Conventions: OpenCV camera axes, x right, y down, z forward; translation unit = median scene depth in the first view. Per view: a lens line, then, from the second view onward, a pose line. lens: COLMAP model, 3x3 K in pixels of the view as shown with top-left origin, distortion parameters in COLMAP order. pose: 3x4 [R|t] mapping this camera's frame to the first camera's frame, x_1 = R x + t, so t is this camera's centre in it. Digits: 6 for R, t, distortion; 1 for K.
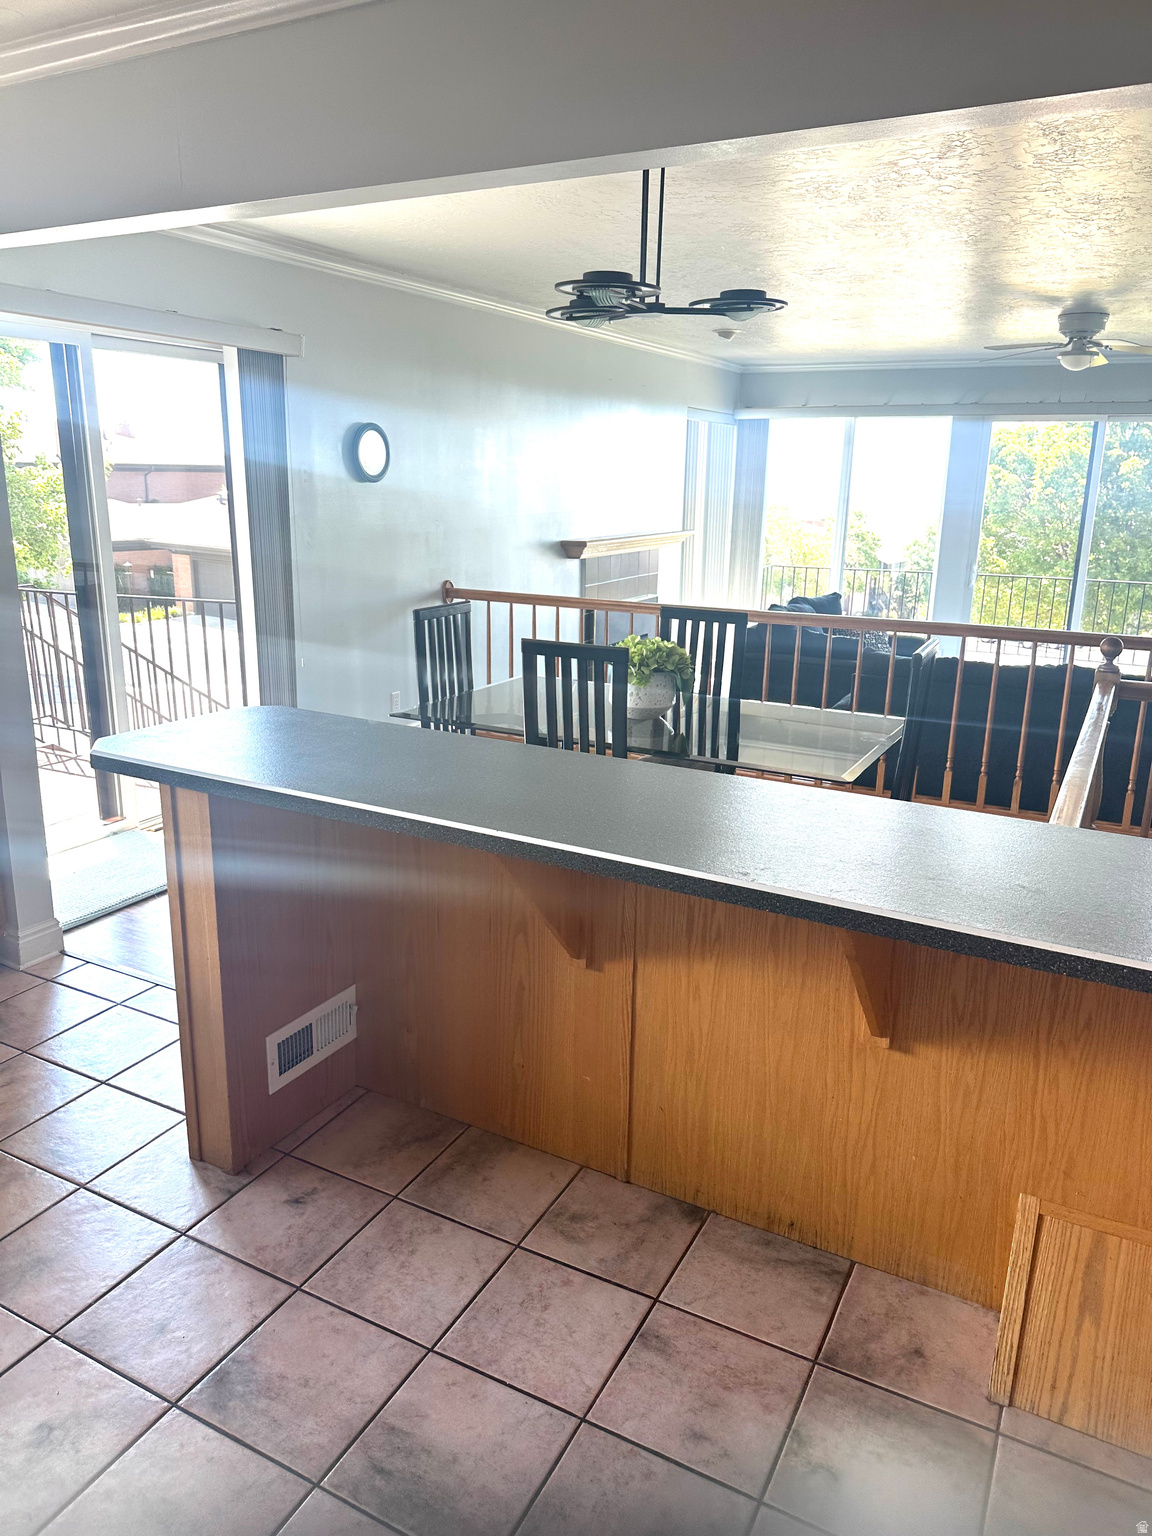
lens RADIAL K [[1087.3, 0, 575.1], [0, 1087.3, 756.3], [0, 0, 1]] dist [0.045502, -0.045071]
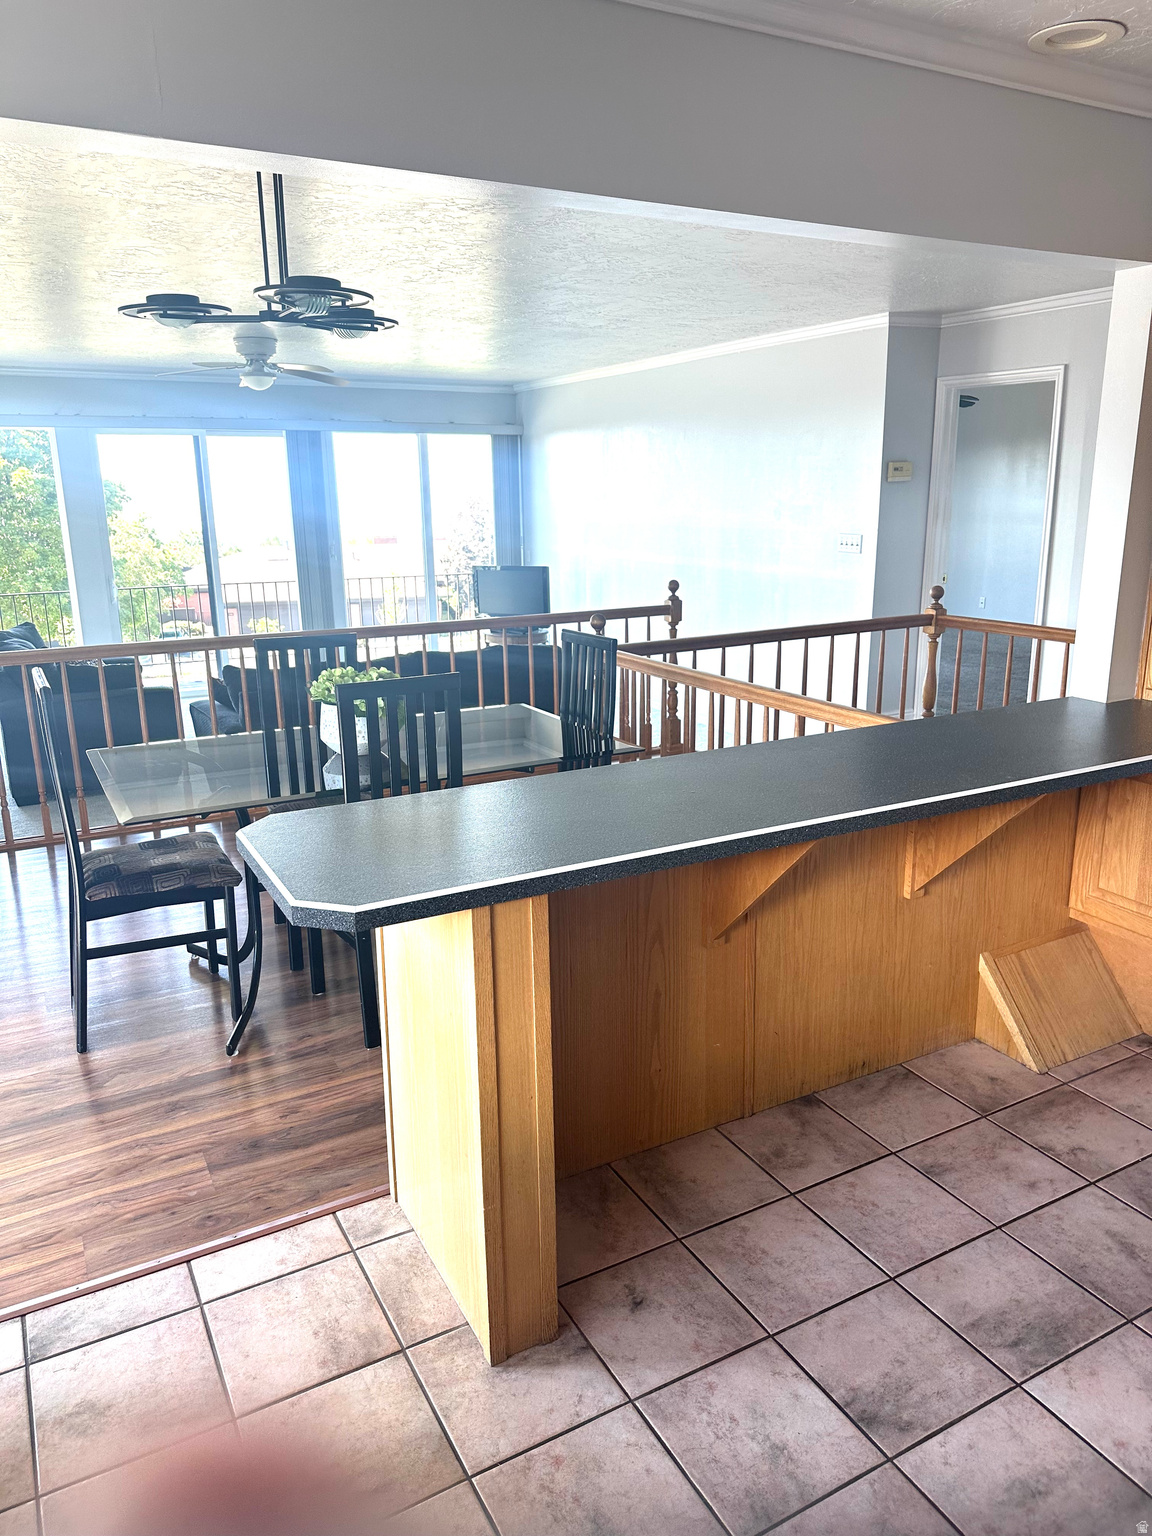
lens RADIAL K [[1087.3, 0, 577.3], [0, 1087.3, 773.5], [0, 0, 1]] dist [0.045502, -0.045071]
pose [[0.544498, -0.243097, 0.802762, -0.864941], [0.237675, 0.962568, 0.130281, -0.141132], [-0.804384, 0.119859, 0.581894, 0.438432]]
